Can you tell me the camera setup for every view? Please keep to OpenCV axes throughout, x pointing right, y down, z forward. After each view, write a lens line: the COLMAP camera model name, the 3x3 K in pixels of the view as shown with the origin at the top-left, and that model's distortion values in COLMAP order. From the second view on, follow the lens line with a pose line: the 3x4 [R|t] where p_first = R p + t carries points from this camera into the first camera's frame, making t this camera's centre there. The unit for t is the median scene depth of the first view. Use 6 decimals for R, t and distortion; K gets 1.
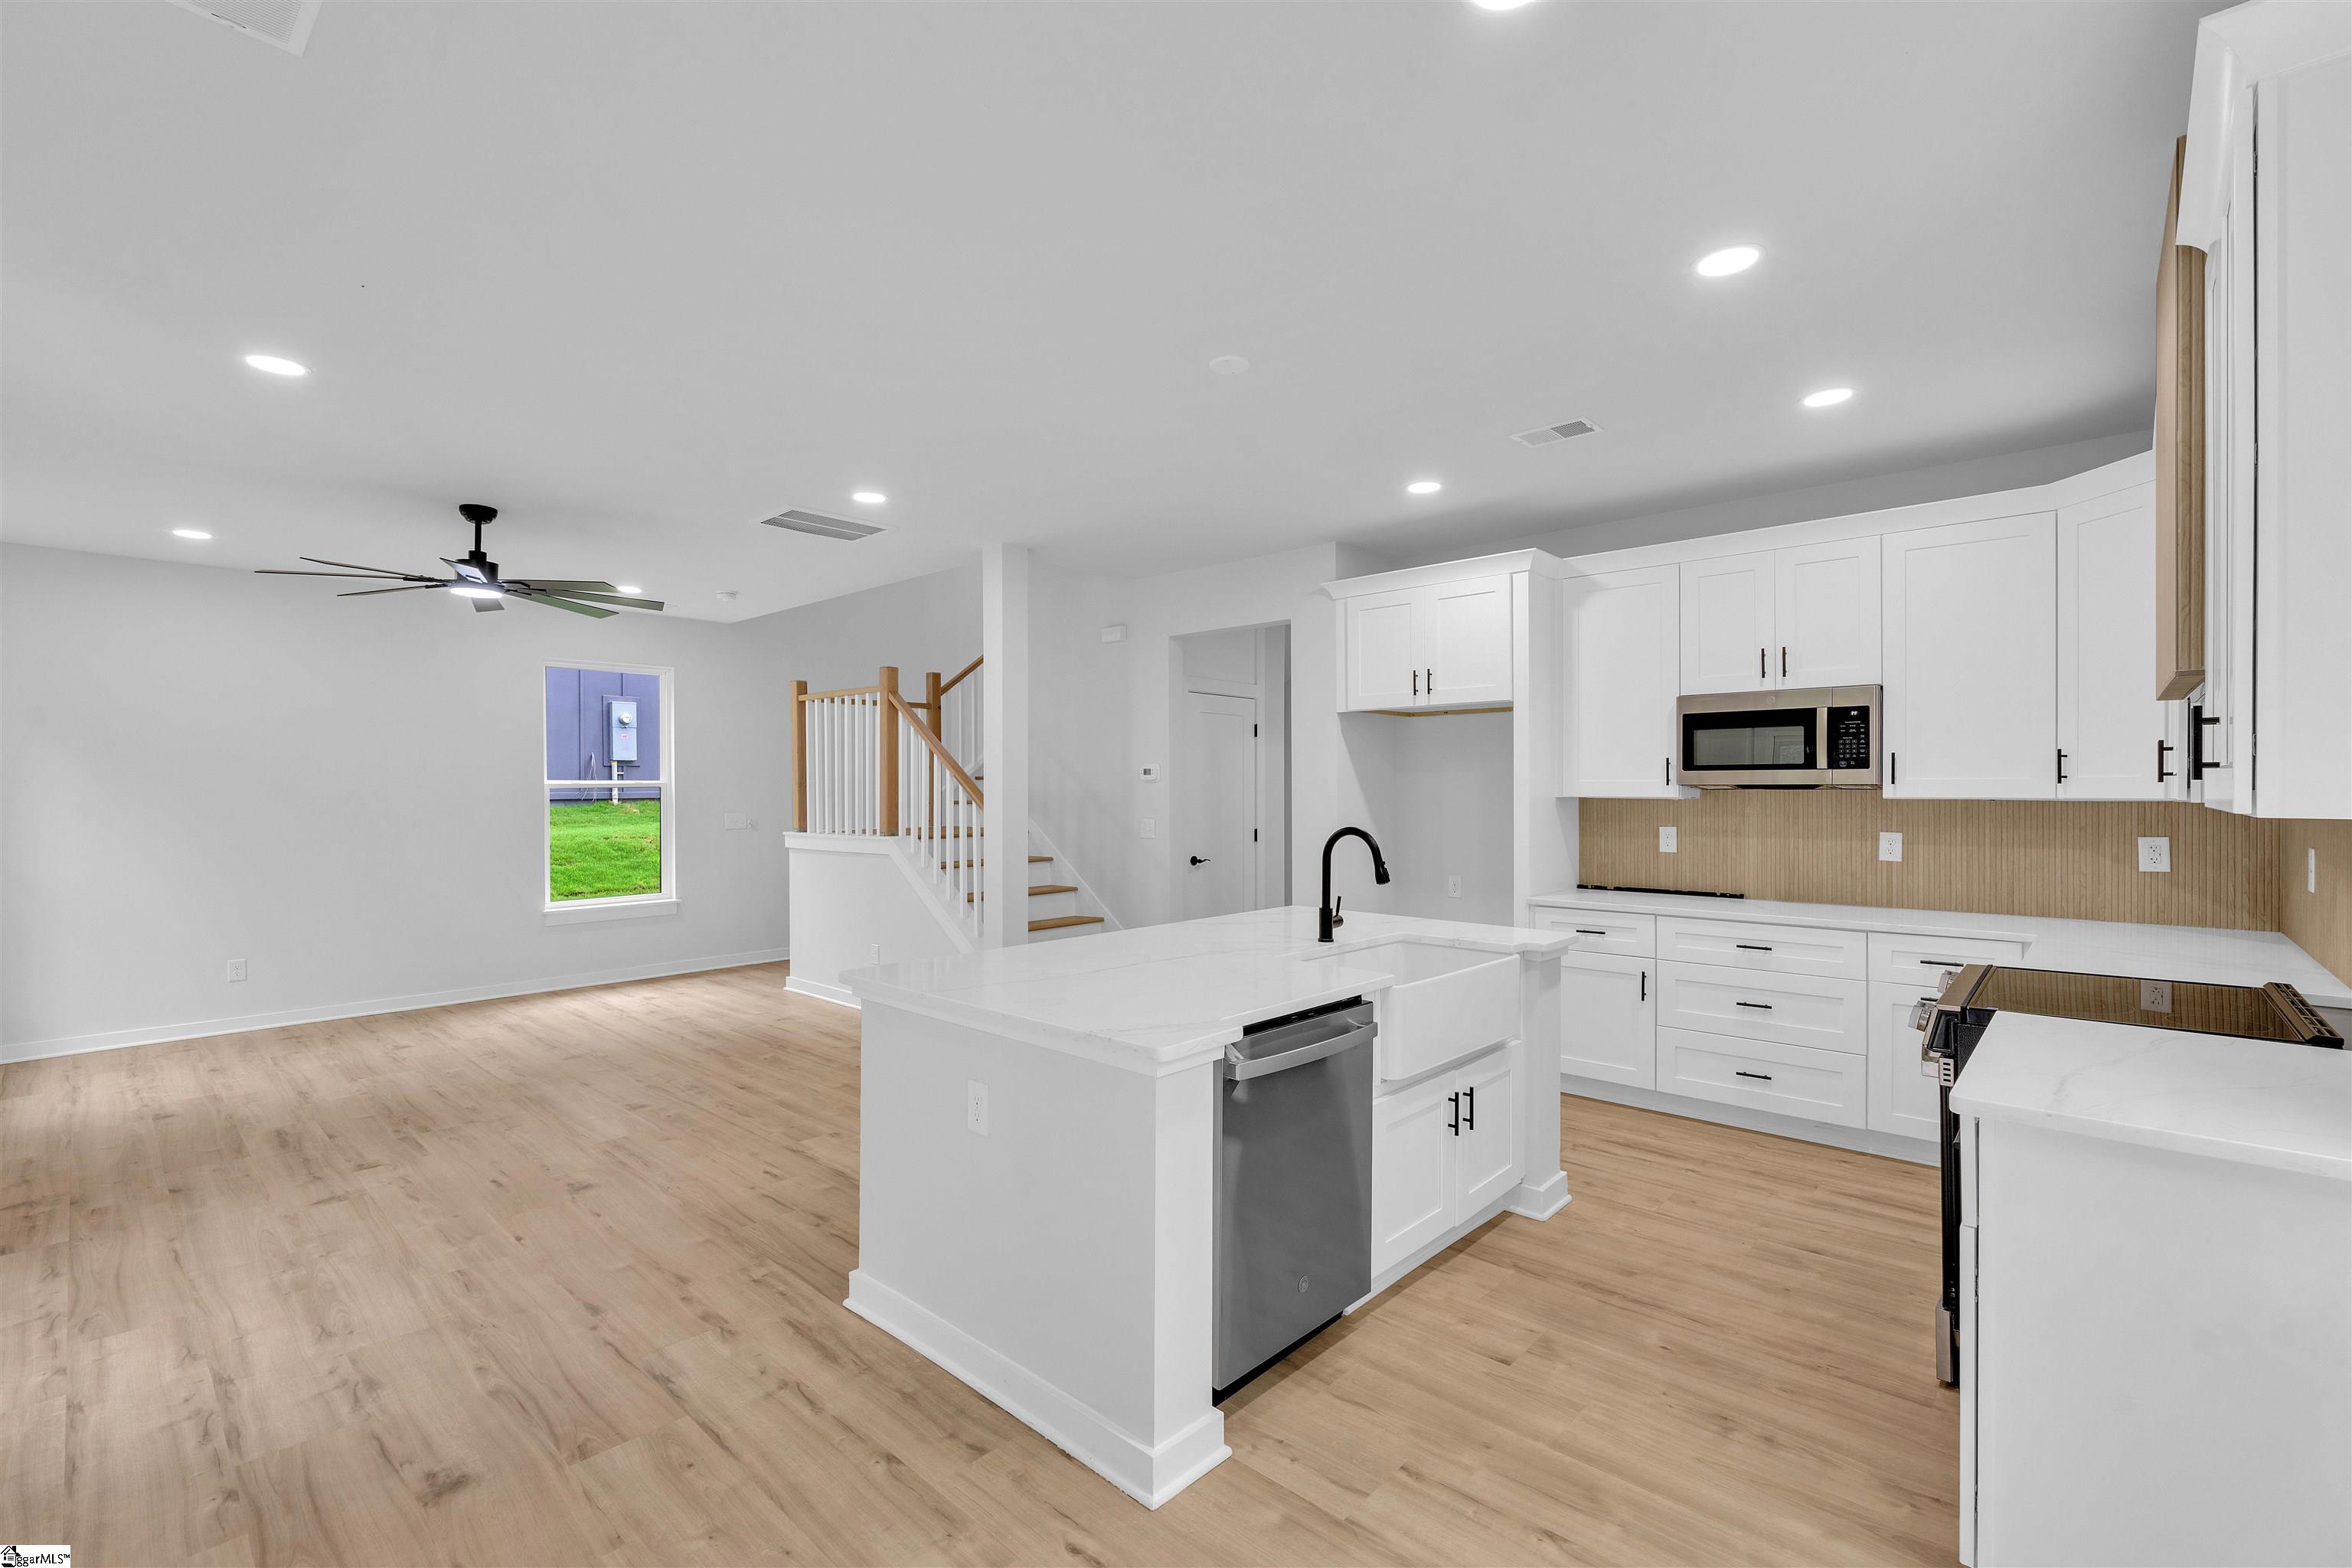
lens RADIAL K [[1024.2, 0, 1176.0], [0, 1024.2, 784.0], [0, 0, 1]] dist [-0.000395, -0.000444]
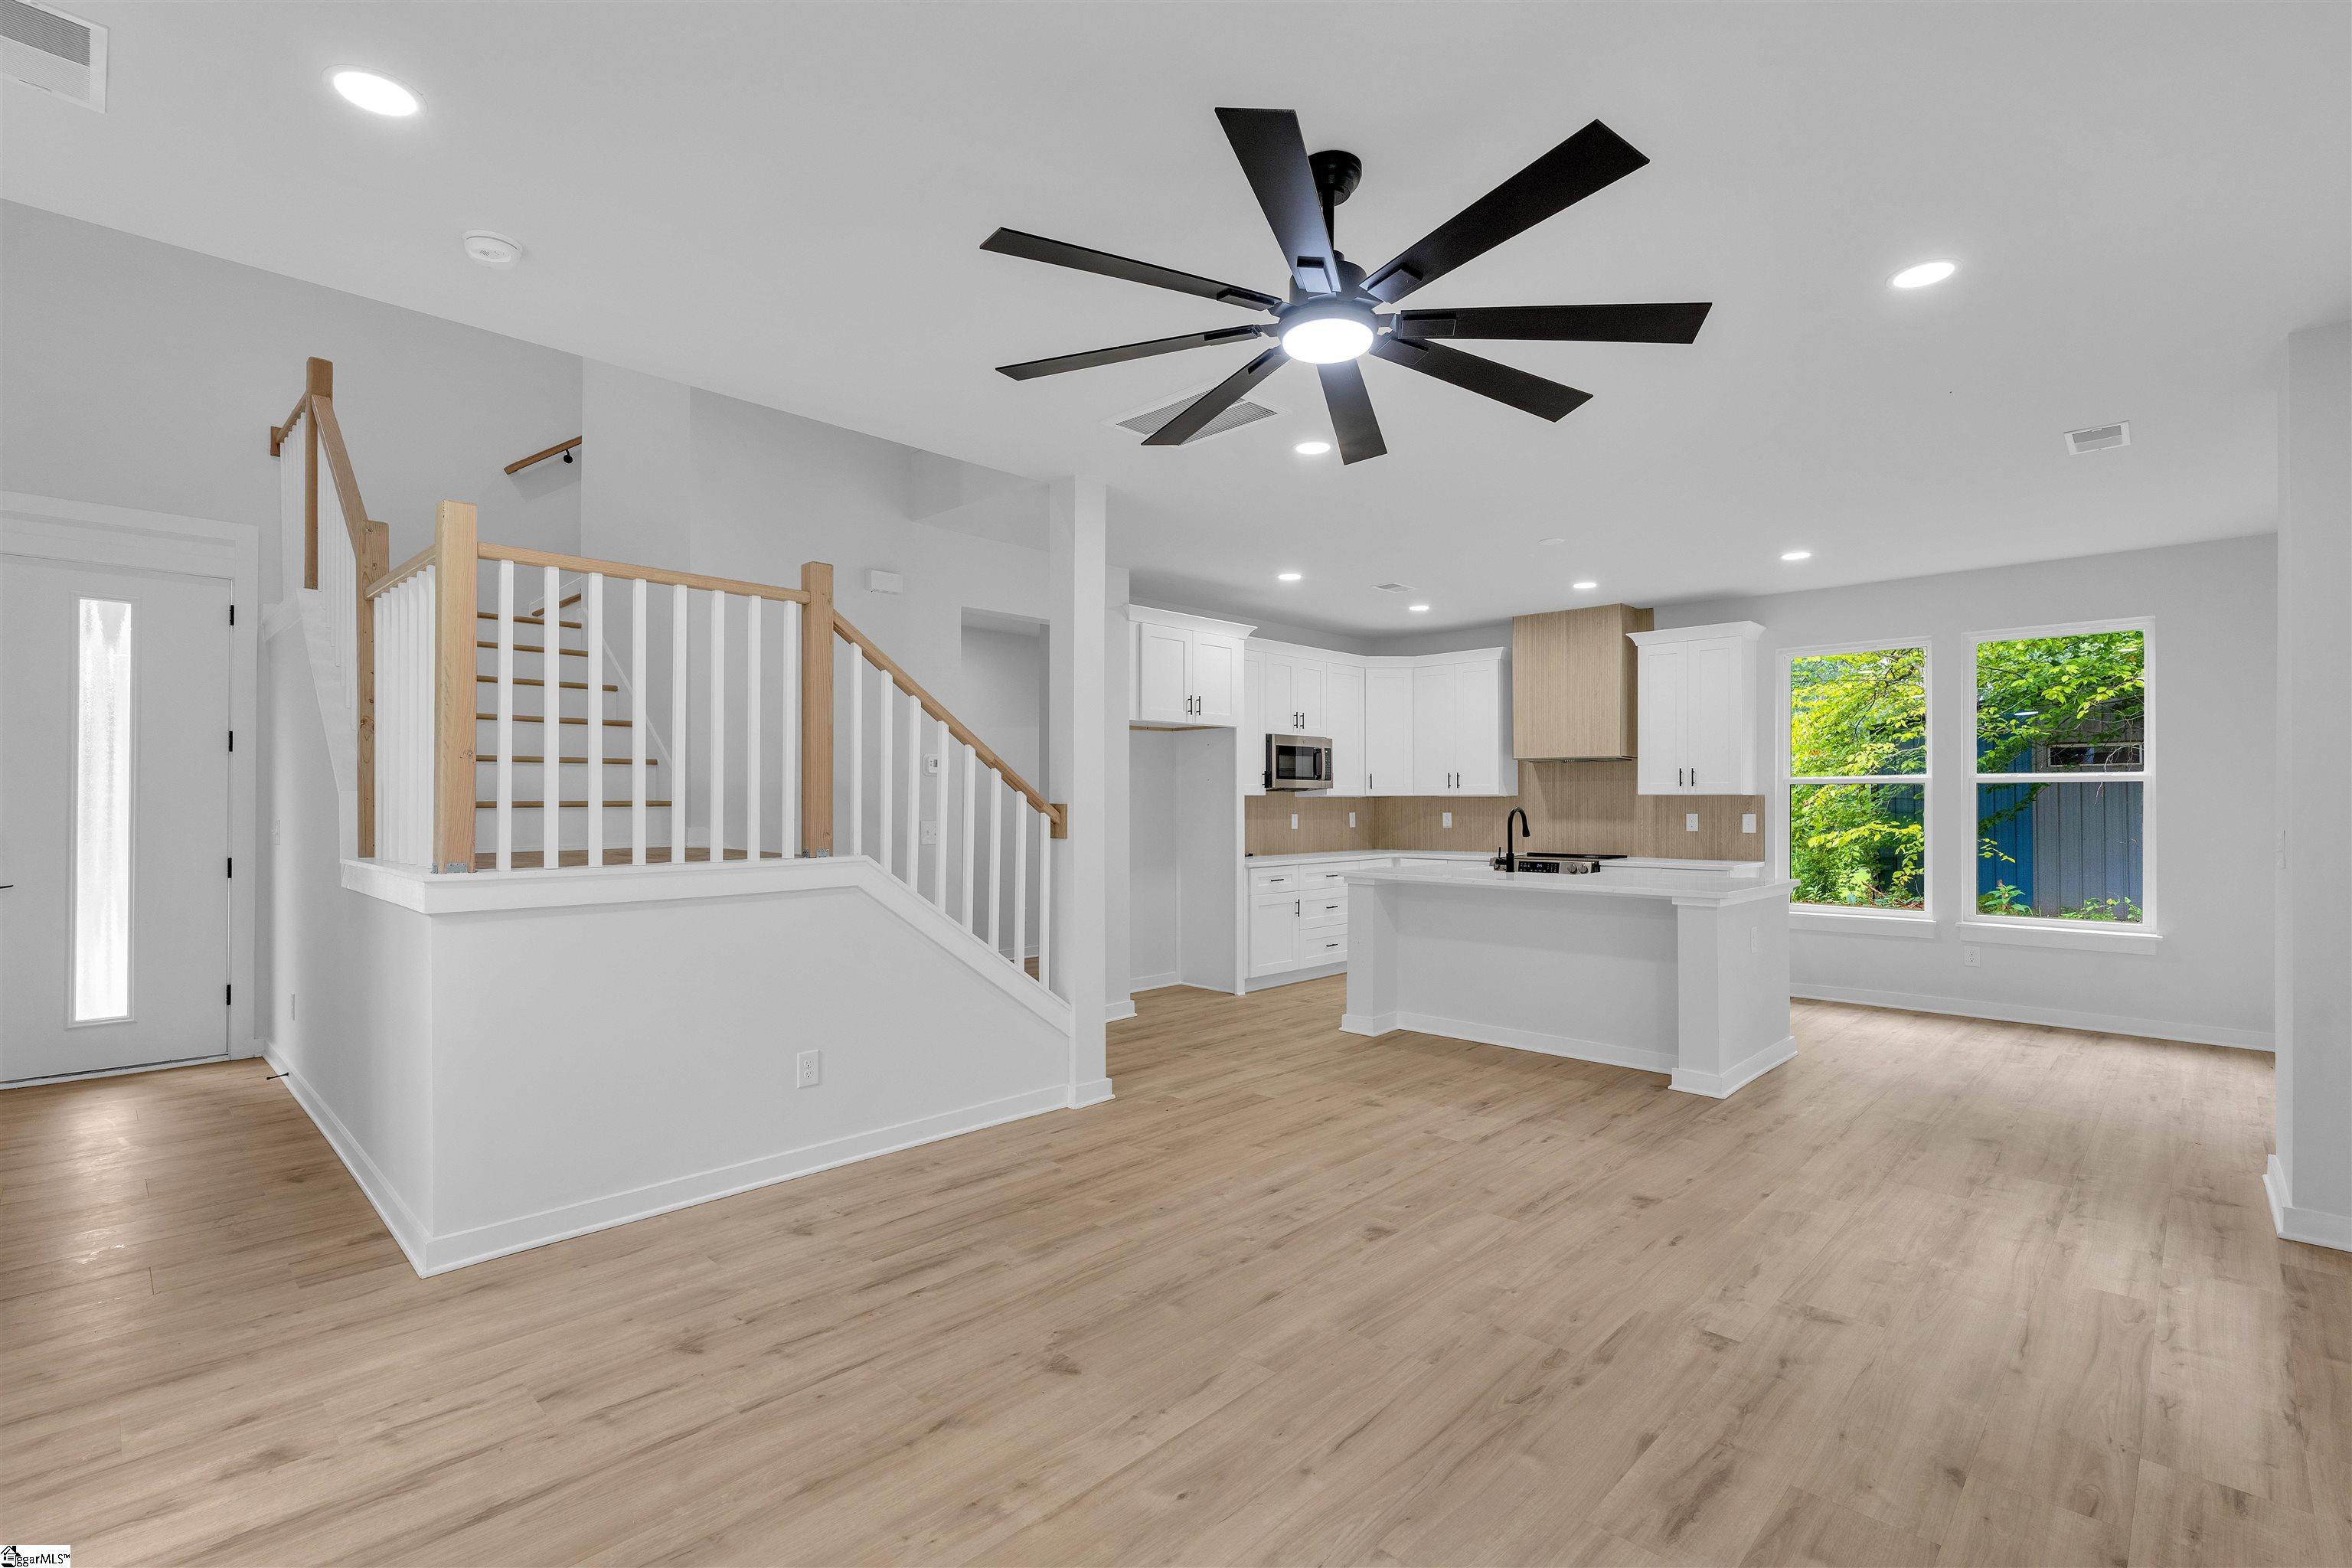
lens RADIAL K [[1061.6, 0, 1176.0], [0, 1061.6, 784.0], [0, 0, 1]] dist [-0.002163, 0.000052]
pose [[0.026575, 0.020184, 0.999443, -1.455932], [-0.004822, 0.999787, -0.020063, 0.035525], [-0.999635, -0.004286, 0.026667, 1.306074]]
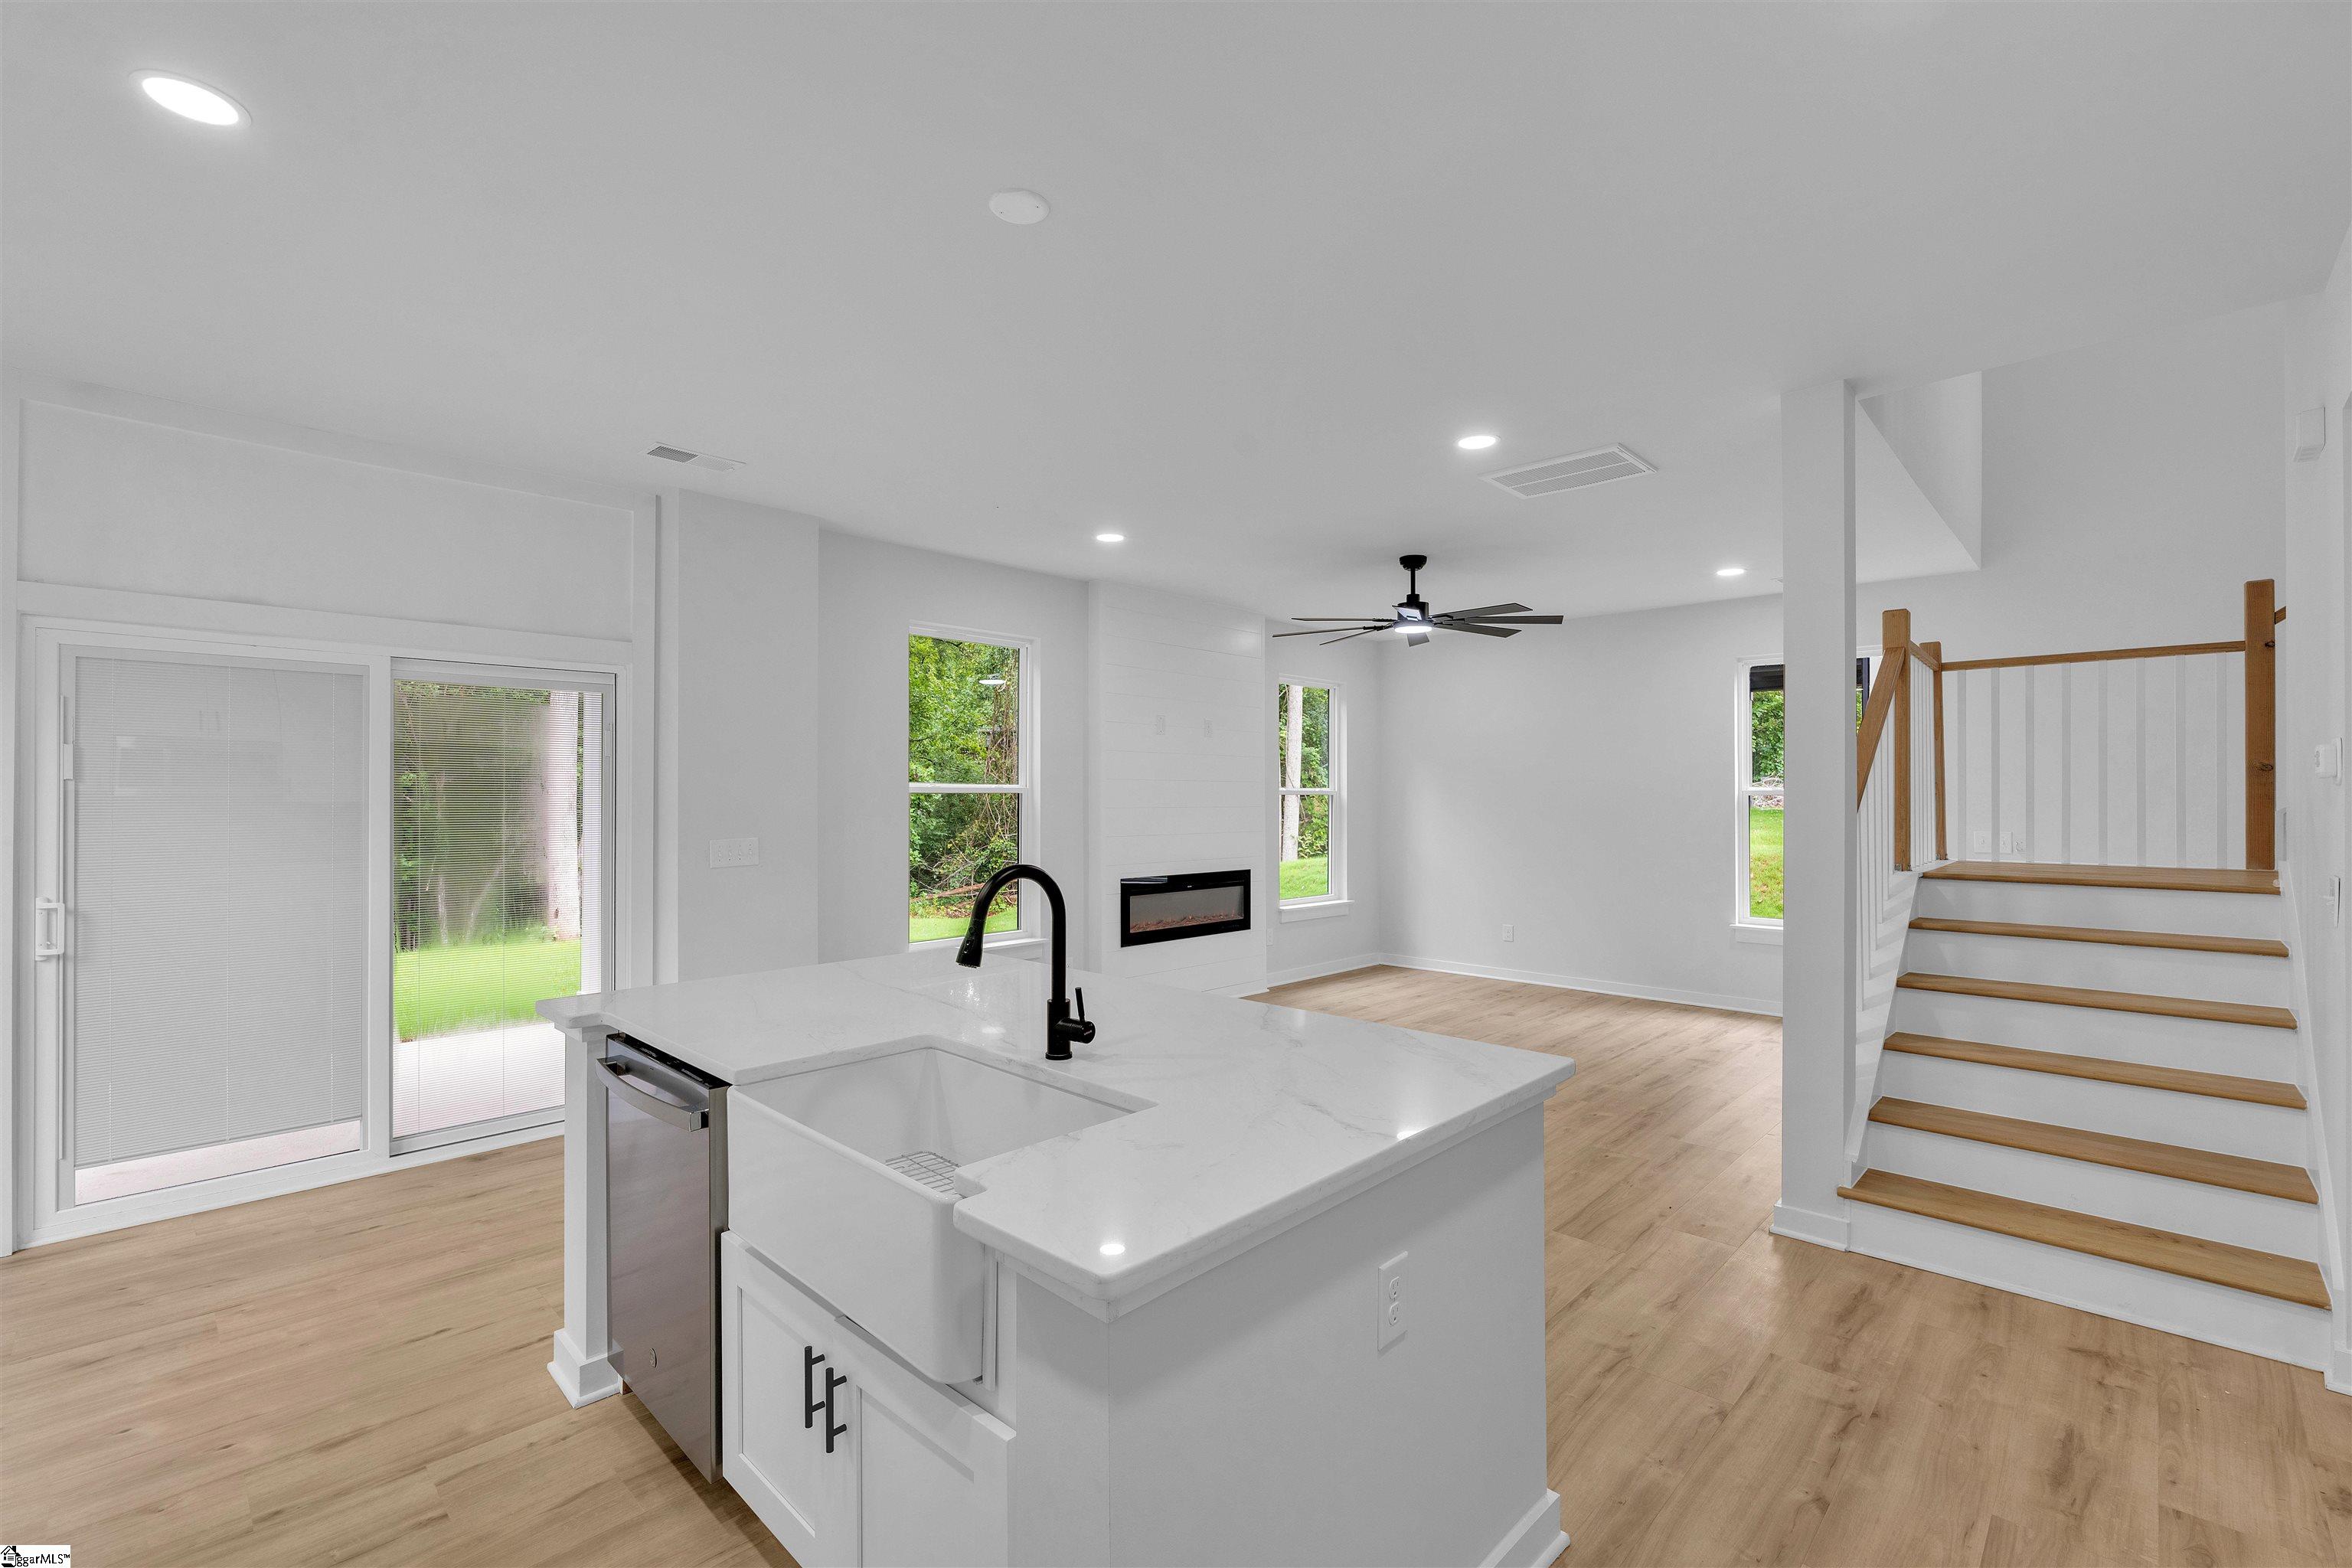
lens RADIAL K [[1033.5, 0, 1181.9], [0, 1033.5, 791.5], [0, 0, 1]] dist [-0.001419, -0.000114]
pose [[-0.012059, -0.001262, -0.999926, 0.635466], [0.000033, 0.999999, -0.001263, 0.001814], [0.999927, -0.000048, -0.012059, 0.923069]]
